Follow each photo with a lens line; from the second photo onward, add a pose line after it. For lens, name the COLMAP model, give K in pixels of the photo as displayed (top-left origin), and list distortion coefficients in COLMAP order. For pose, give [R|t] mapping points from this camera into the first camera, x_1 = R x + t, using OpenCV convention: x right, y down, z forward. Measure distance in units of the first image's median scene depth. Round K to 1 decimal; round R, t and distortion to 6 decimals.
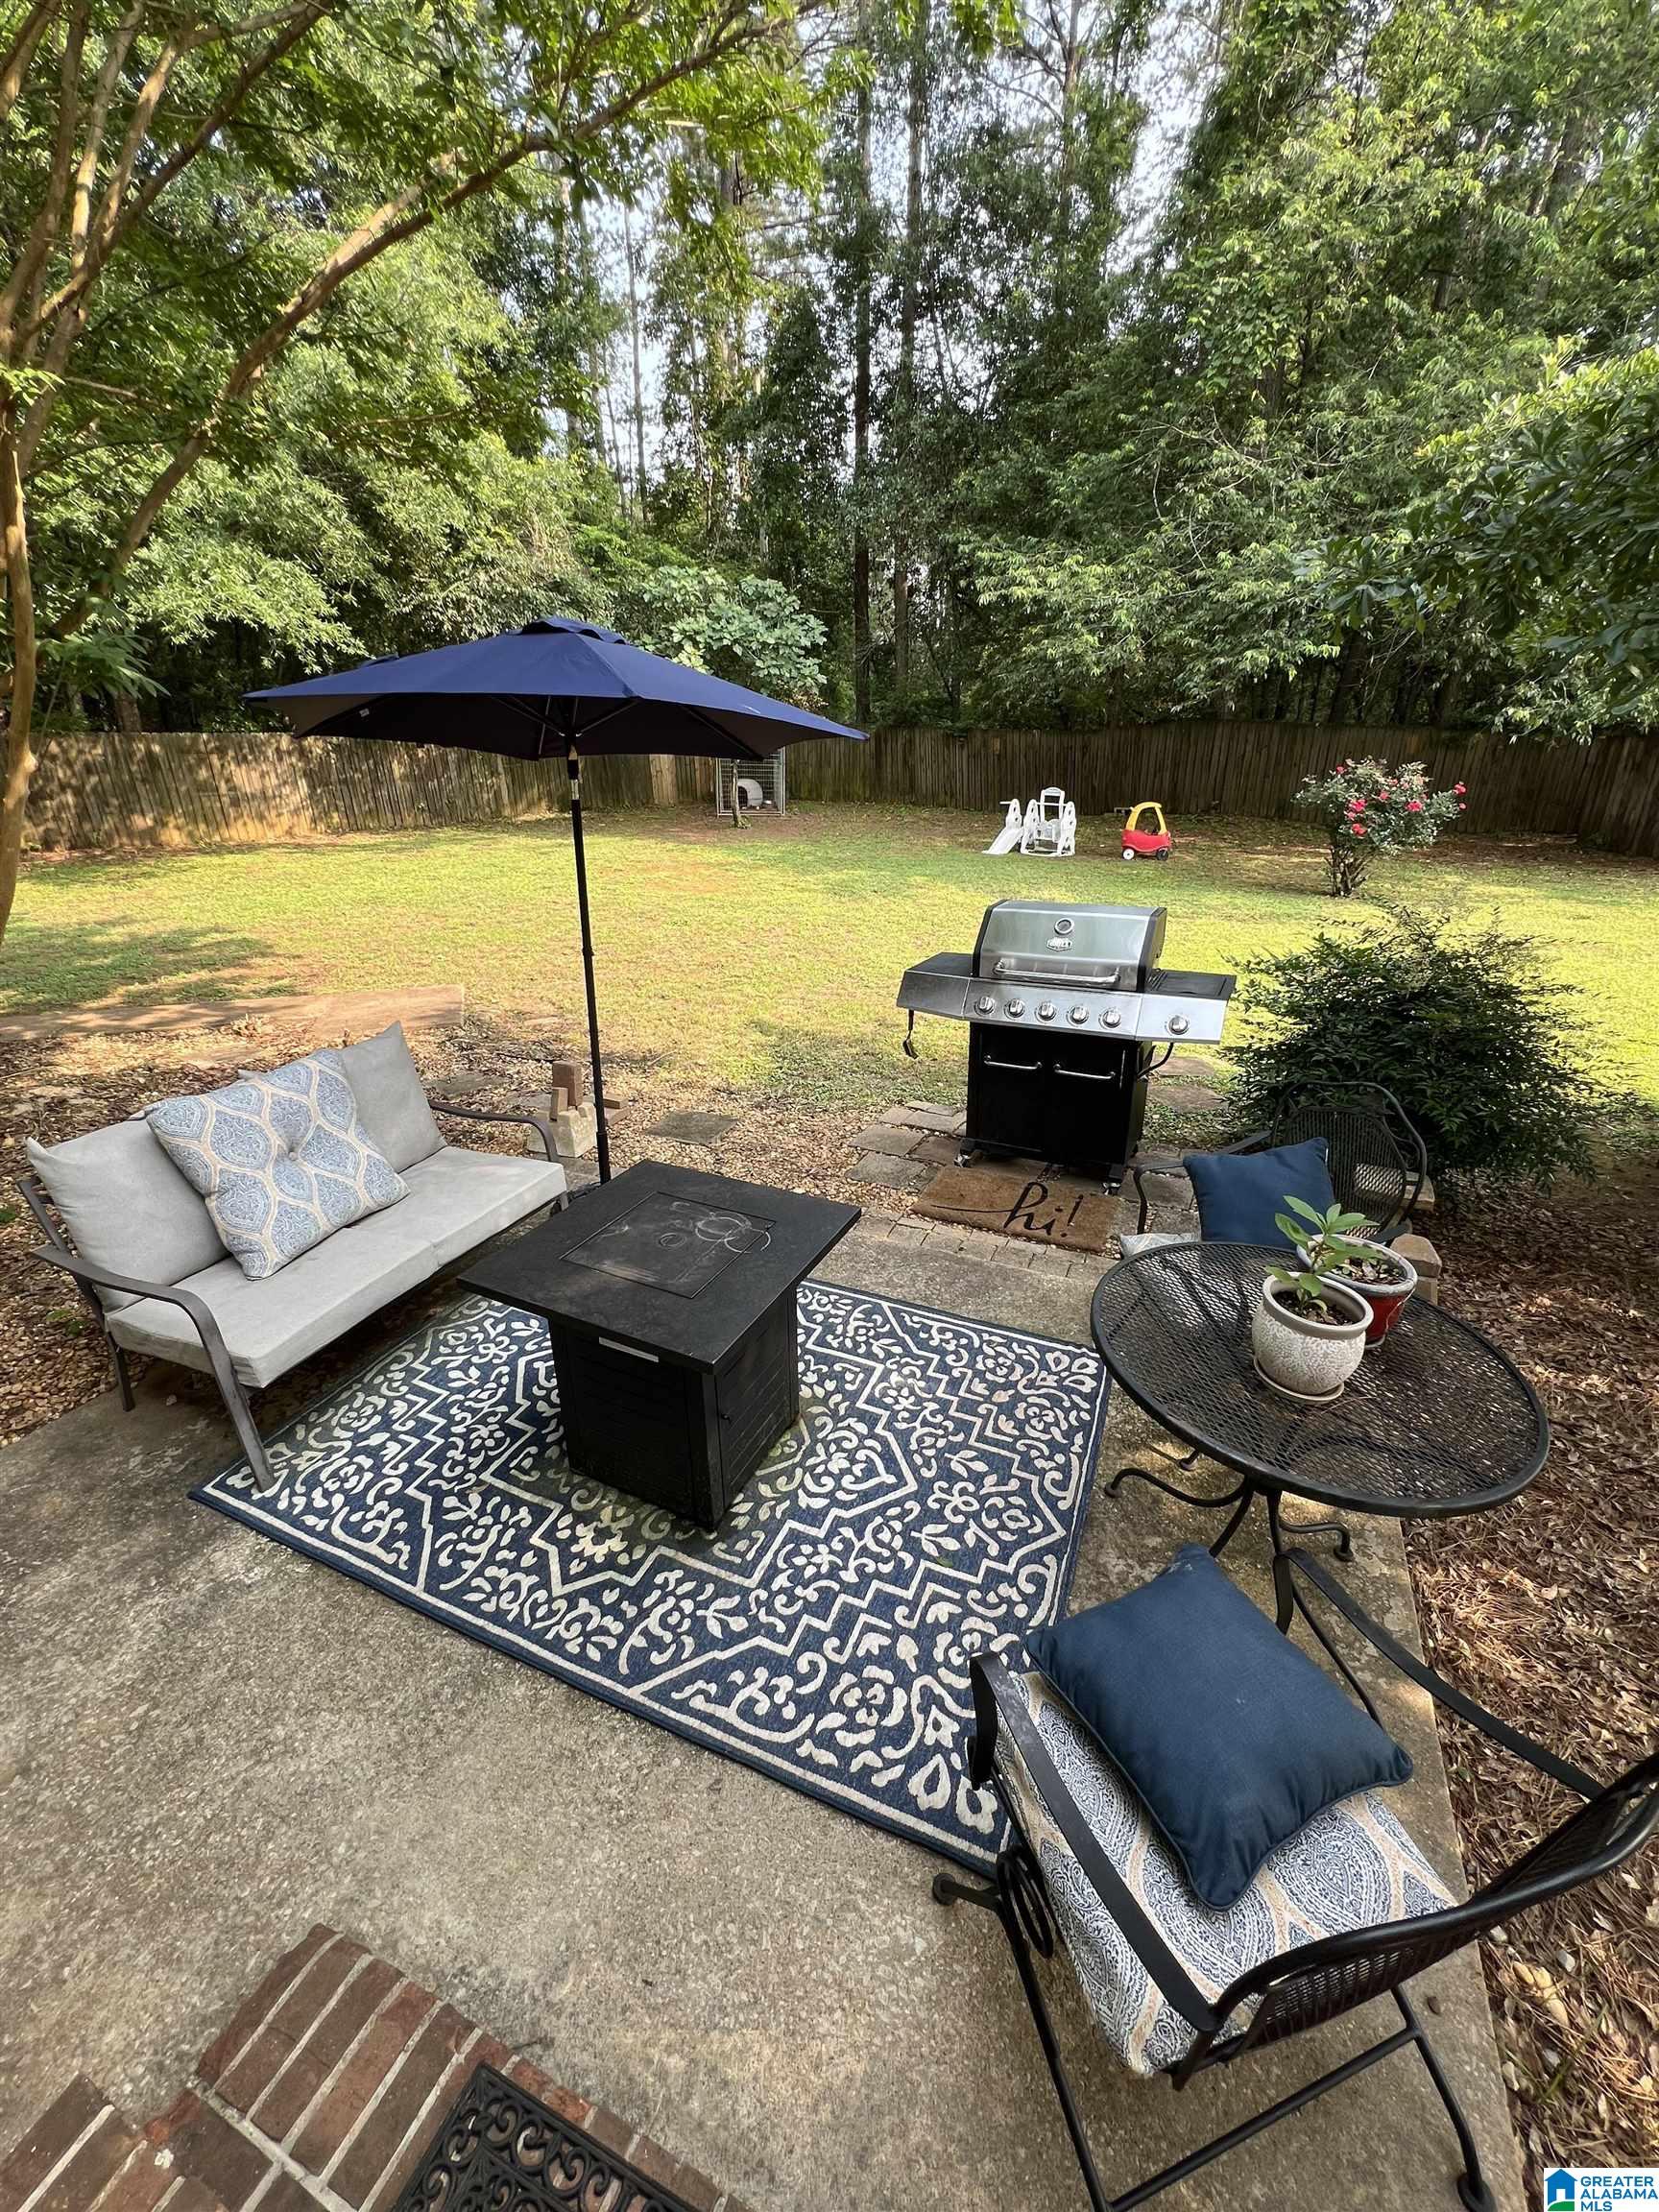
lens RADIAL K [[884.8, 0, 829.5], [0, 884.8, 1106.0], [0, 0, 1]] dist [-0.000352, 0.000665]
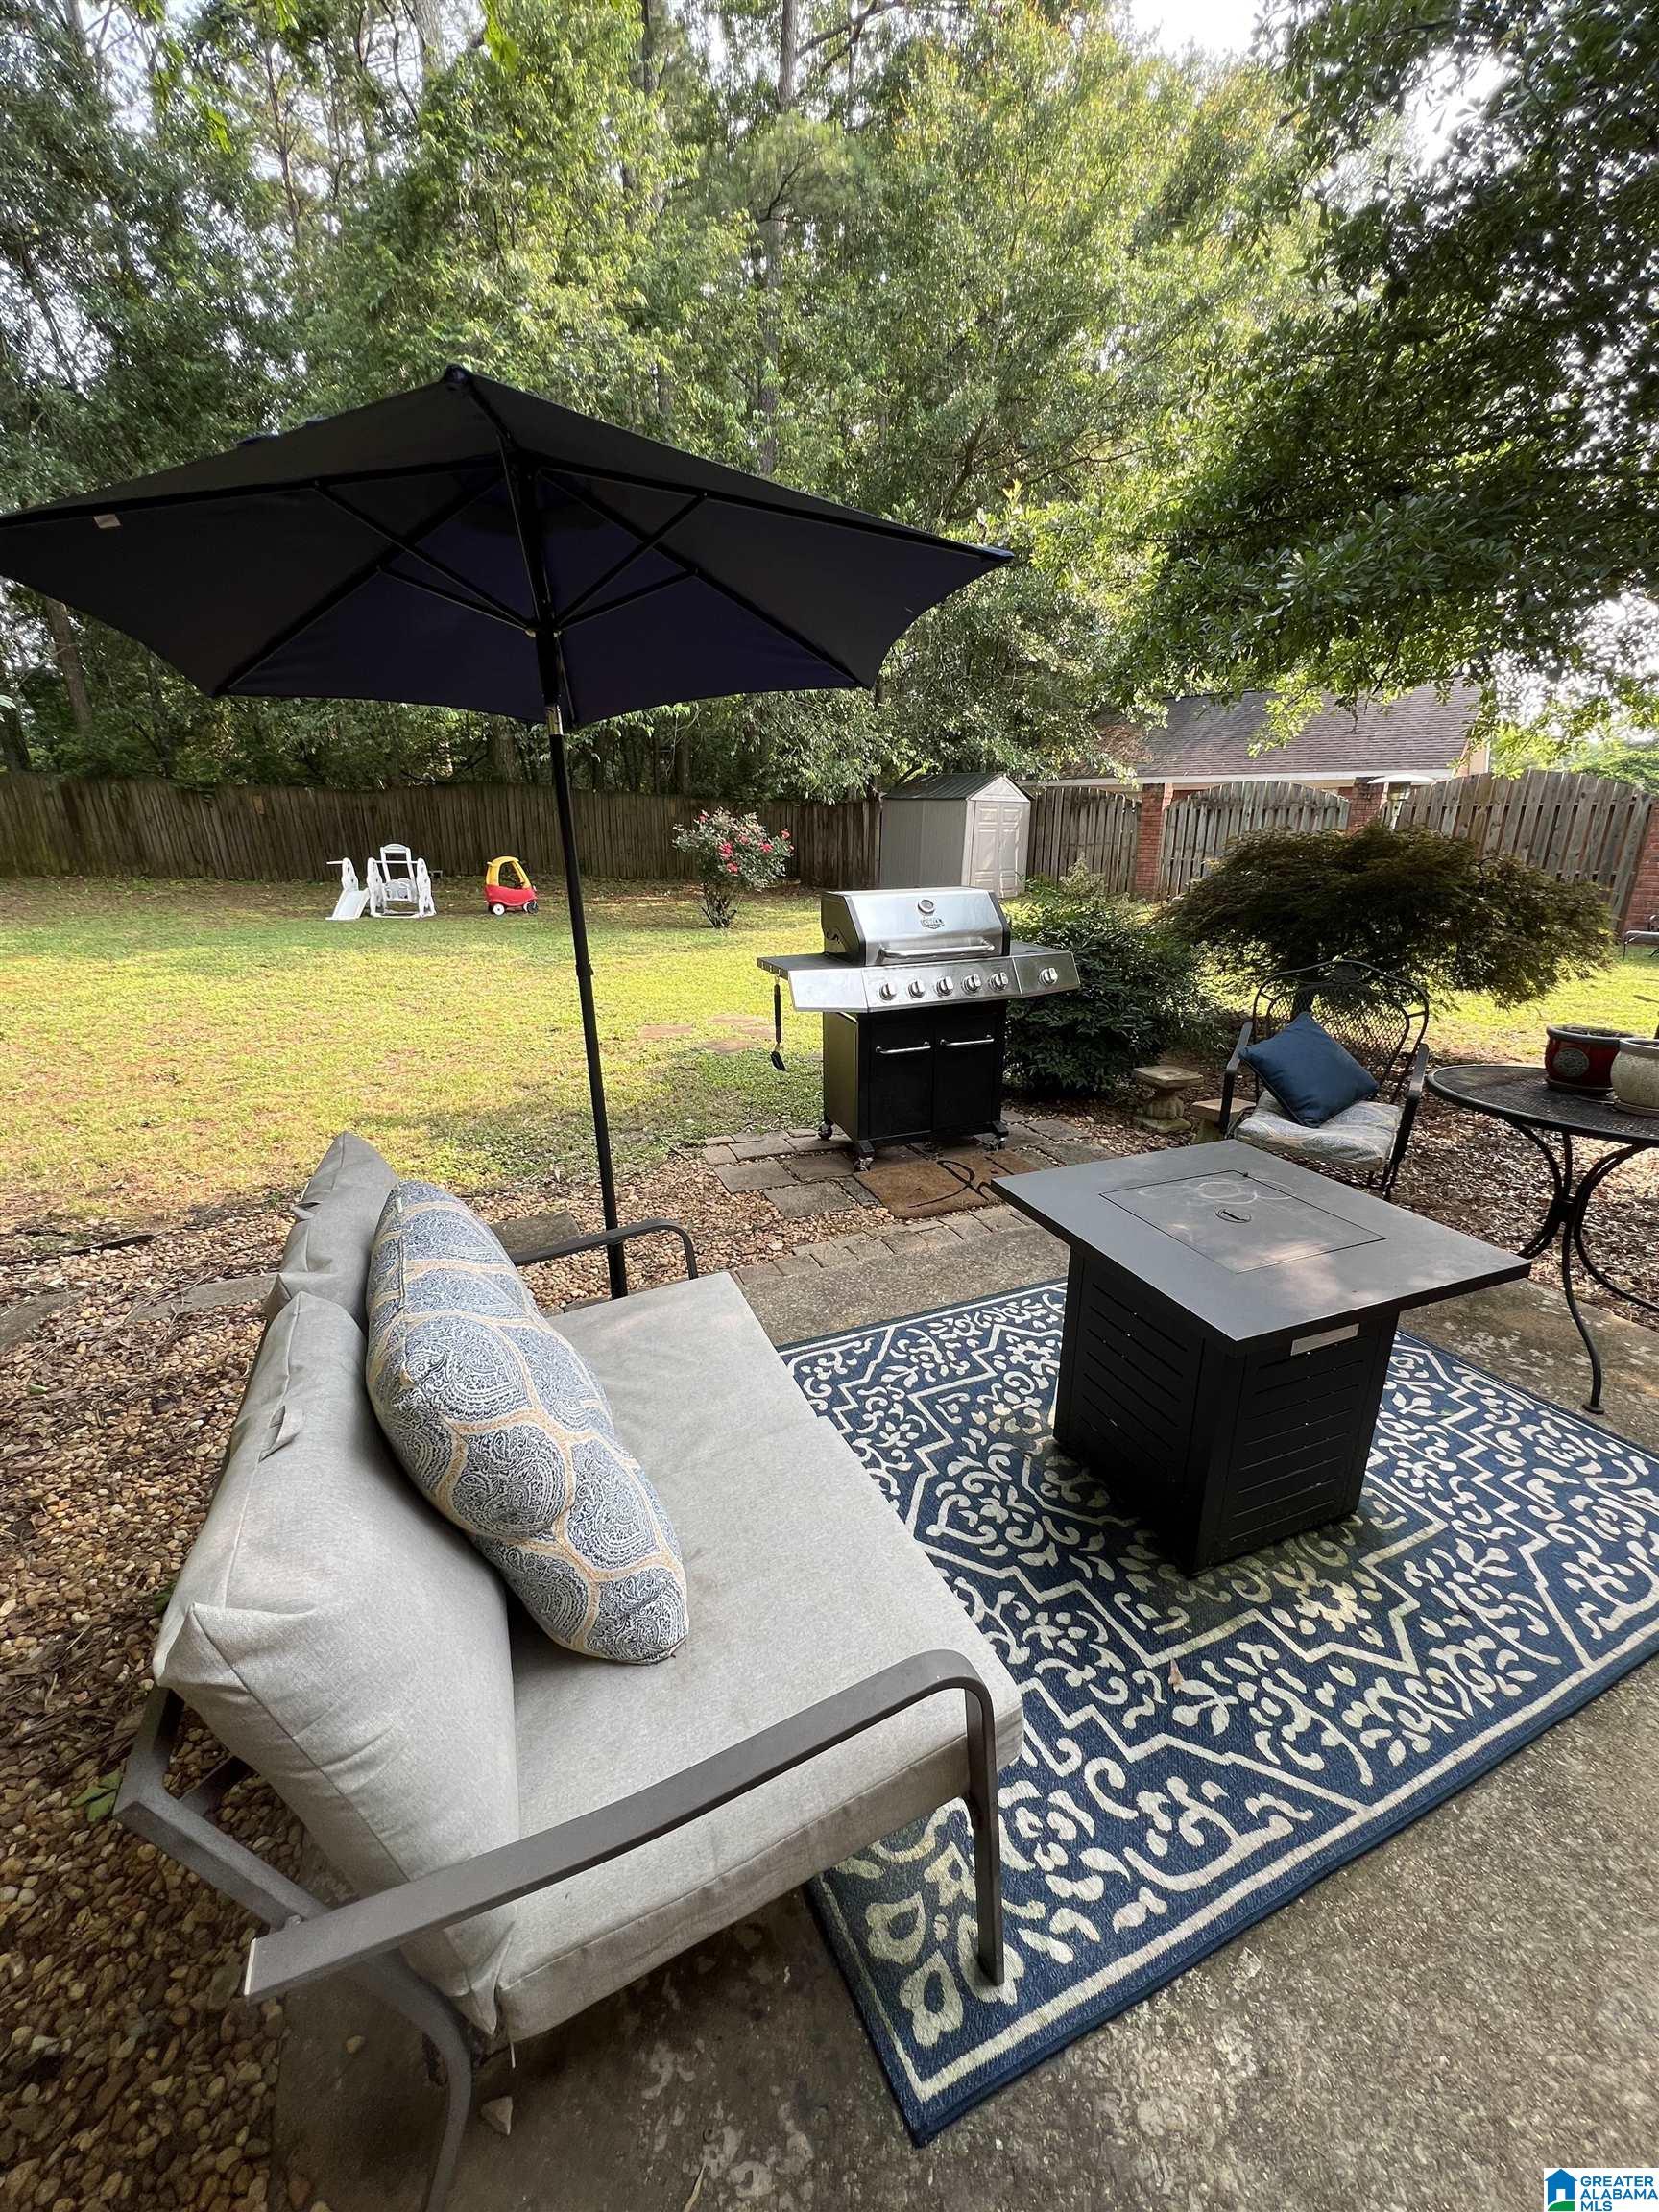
lens RADIAL K [[884.8, 0, 829.5], [0, 884.8, 1106.0], [0, 0, 1]] dist [-0.000352, 0.000665]
pose [[0.668068, -0.217141, 0.711713, -0.989823], [0.274482, 0.960936, 0.035528, -0.078253], [-0.691625, 0.171617, 0.701571, 0.663788]]
